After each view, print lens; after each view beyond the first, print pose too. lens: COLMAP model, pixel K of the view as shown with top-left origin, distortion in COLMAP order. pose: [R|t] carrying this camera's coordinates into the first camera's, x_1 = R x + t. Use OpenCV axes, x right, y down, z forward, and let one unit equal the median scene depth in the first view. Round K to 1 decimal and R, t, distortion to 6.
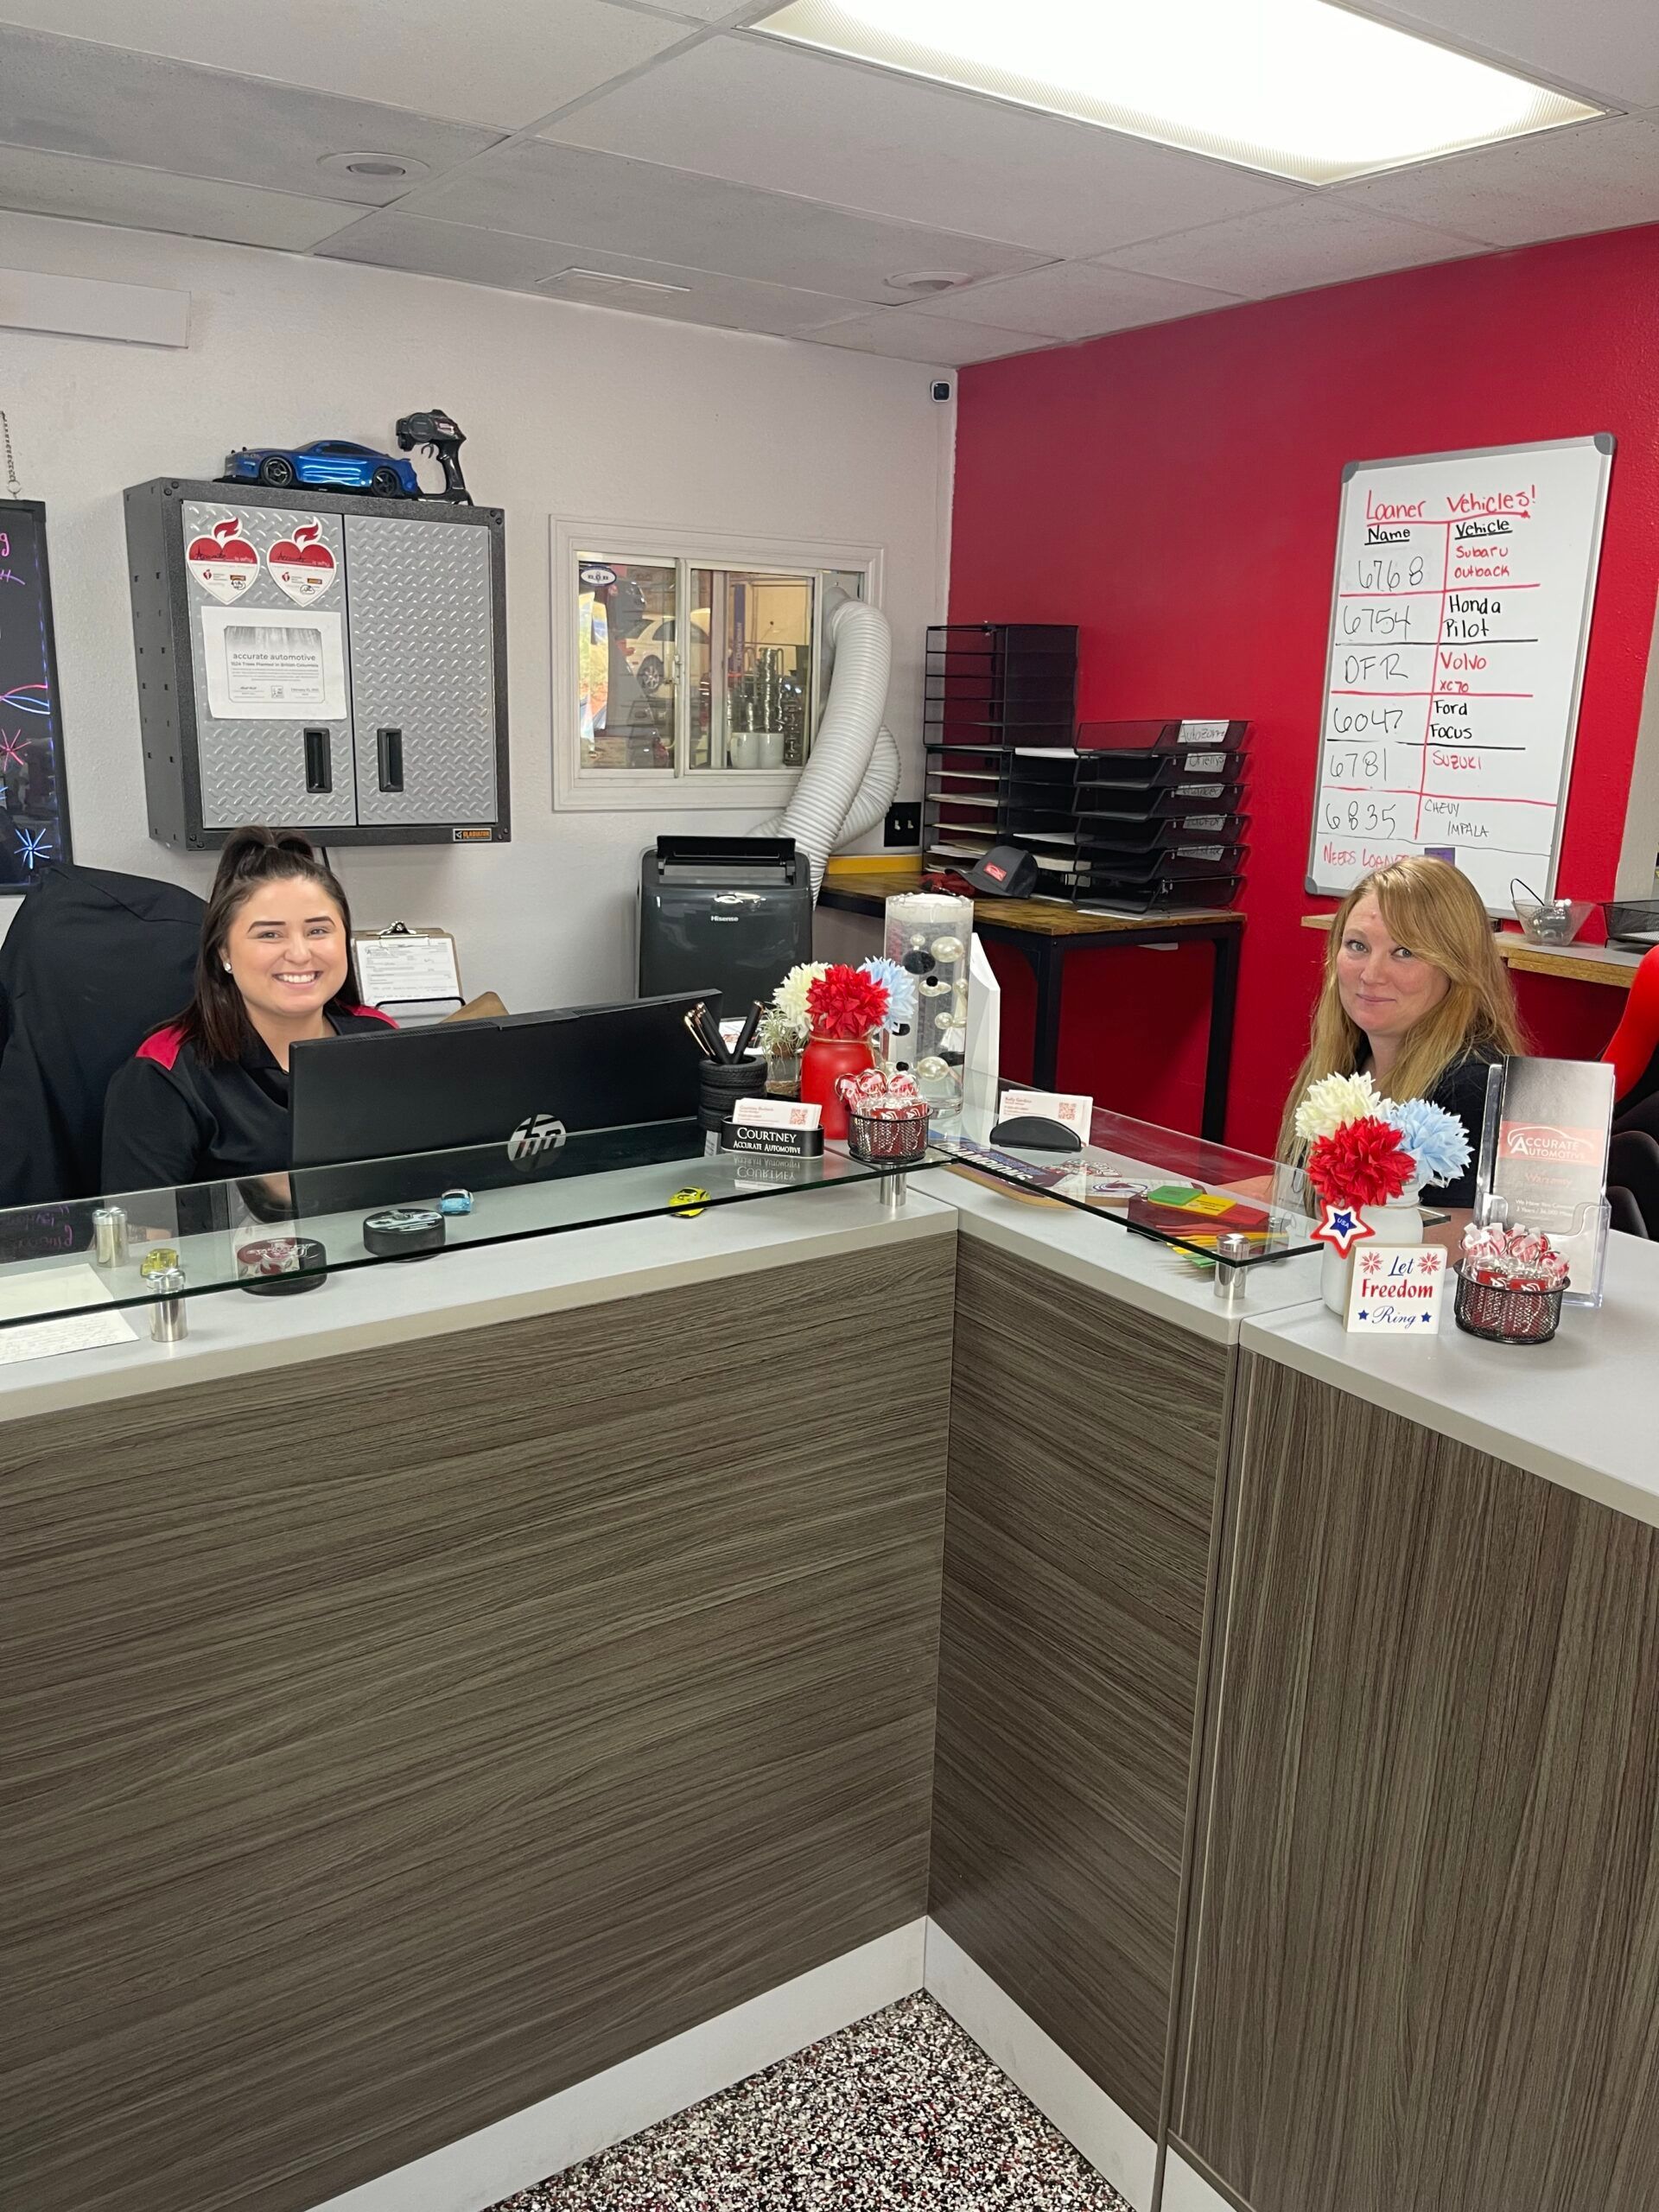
lens RADIAL K [[1600.4, 0, 829.5], [0, 1600.4, 1106.0], [0, 0, 1]] dist [0.093584, 0.000425]
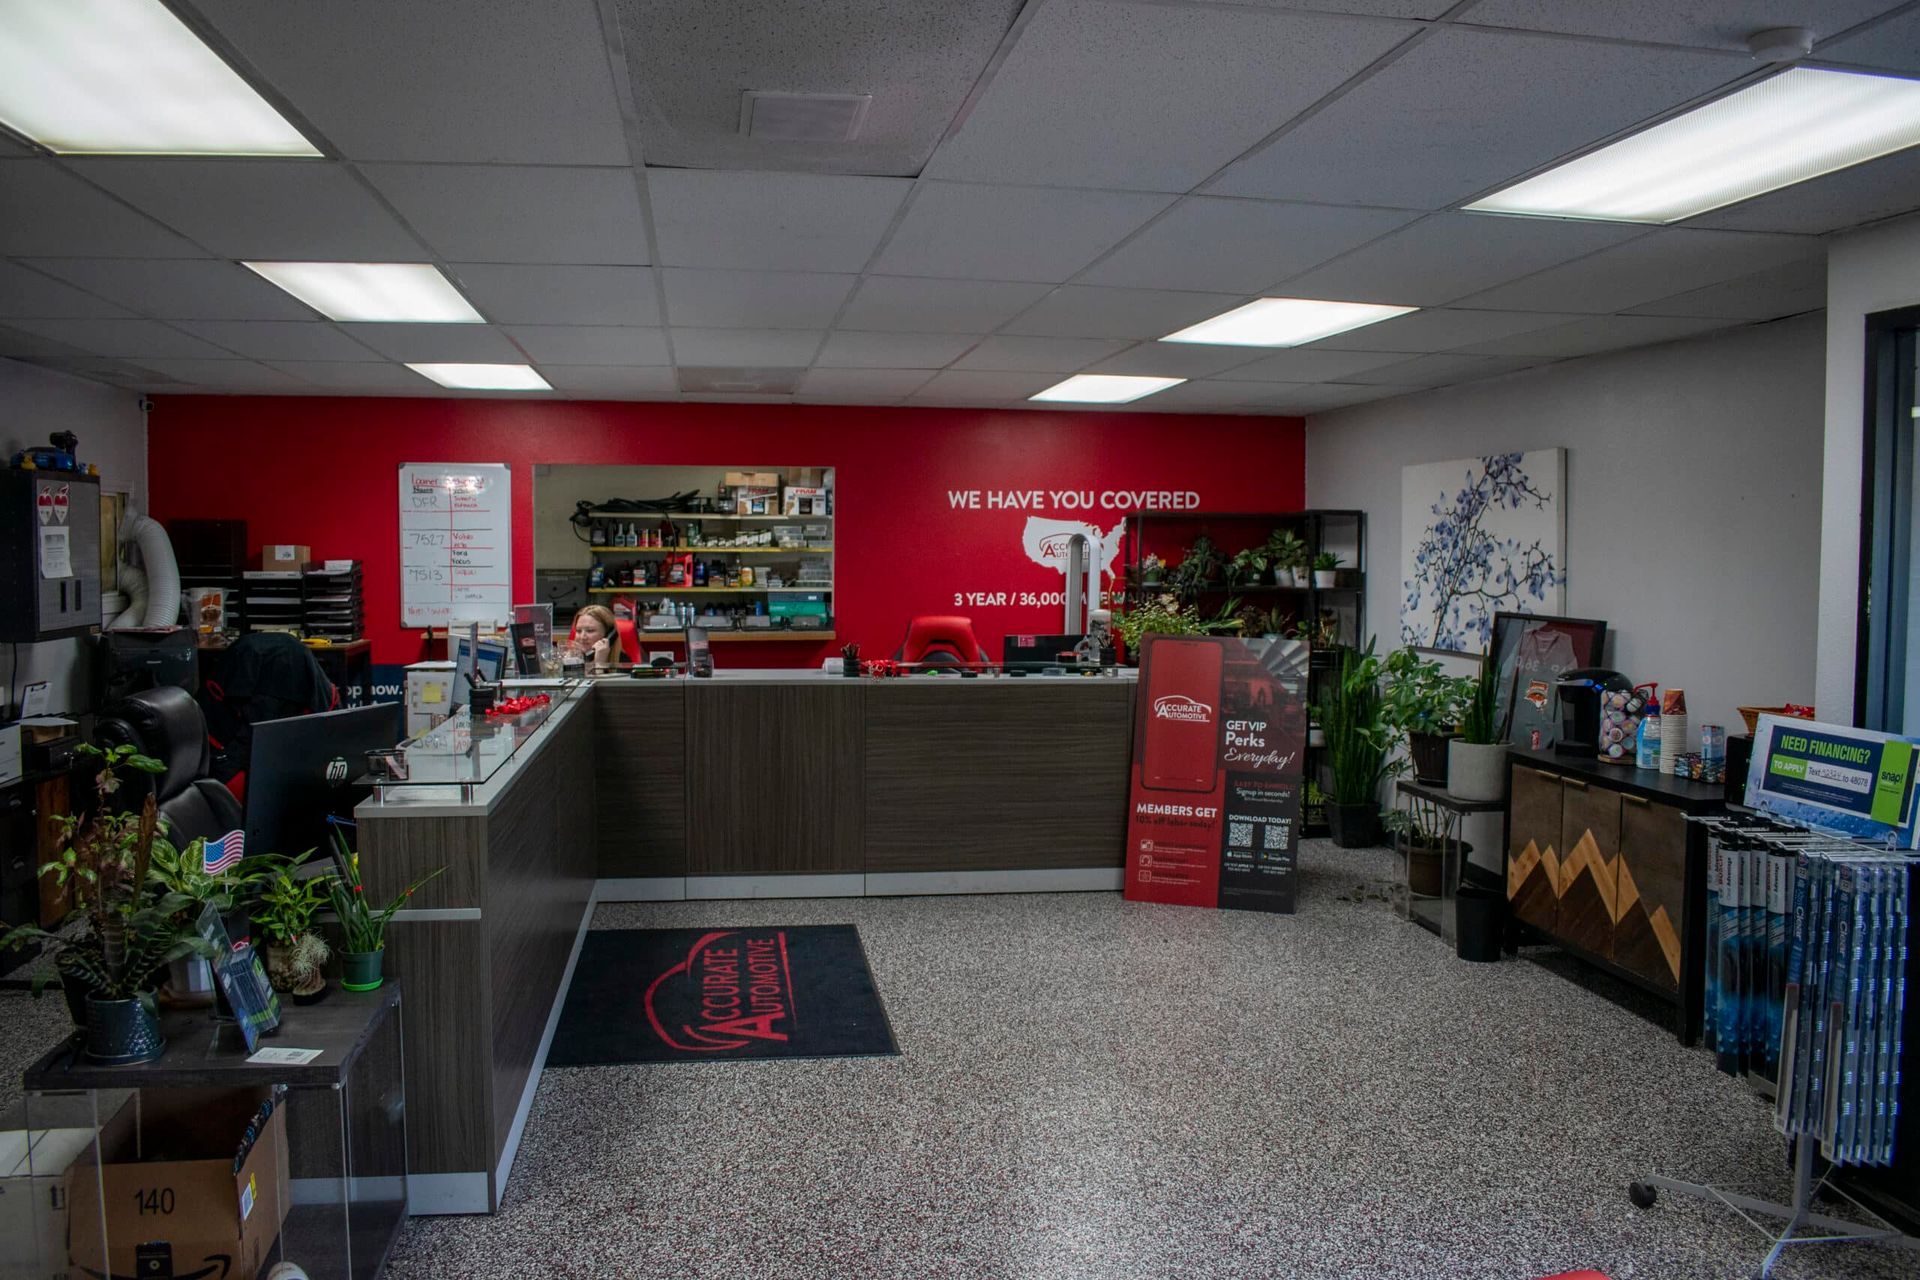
lens RADIAL K [[1495.7, 0, 928.6], [0, 1495.7, 631.9], [0, 0, 1]] dist [-0.099734, -0.002331]
pose [[0.442685, -0.077726, 0.893302, -1.451905], [0.228712, 0.973072, -0.028673, 0.125196], [-0.867018, 0.217002, 0.448541, -0.718647]]
